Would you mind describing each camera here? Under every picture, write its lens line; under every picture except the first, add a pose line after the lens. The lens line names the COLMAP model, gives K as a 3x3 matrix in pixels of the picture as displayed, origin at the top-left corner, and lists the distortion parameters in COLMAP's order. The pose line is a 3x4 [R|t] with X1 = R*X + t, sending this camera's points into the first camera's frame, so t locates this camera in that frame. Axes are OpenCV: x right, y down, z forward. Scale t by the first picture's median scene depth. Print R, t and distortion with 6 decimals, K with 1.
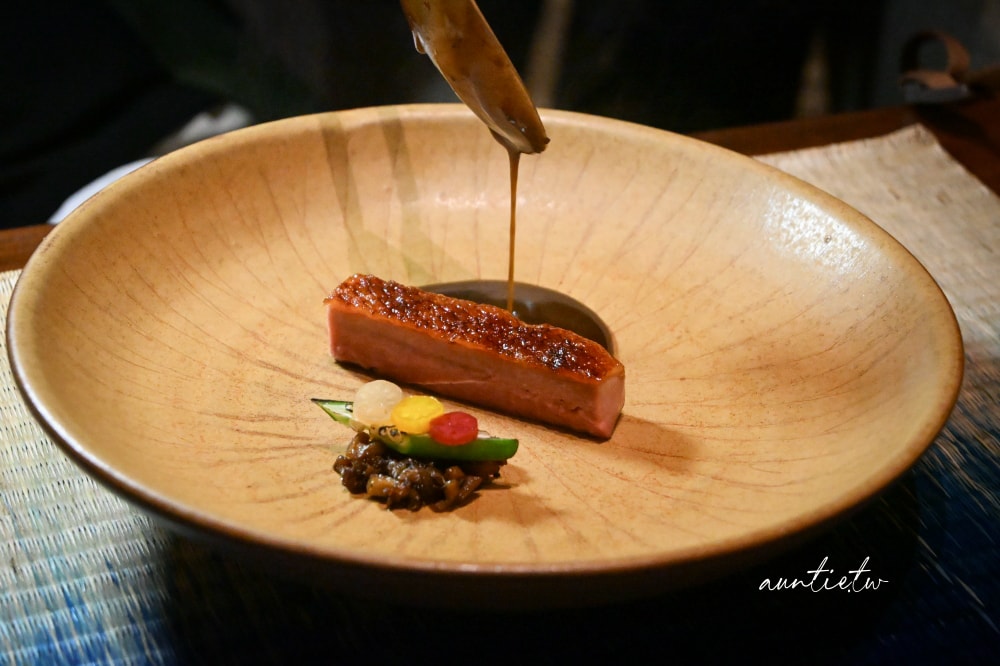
lens RADIAL K [[2117.4, 0, 499.6], [0, 2117.4, 334.0], [0, 0, 1]] dist [0.012731, 0.000000]
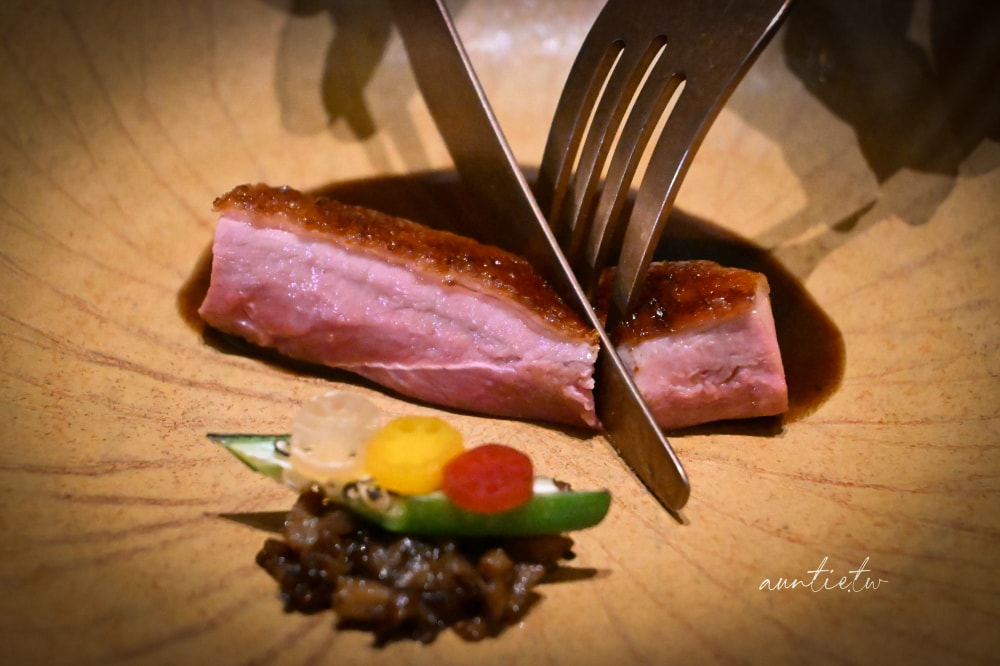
lens RADIAL K [[2117.4, 0, 500.5], [0, 2117.4, 330.9], [0, 0, 1]] dist [0.012731, 0.000000]
pose [[0.992484, -0.065477, 0.103383, -0.067726], [0.057959, 0.995564, 0.074121, -0.029278], [-0.107777, -0.067572, 0.991876, 0.461127]]
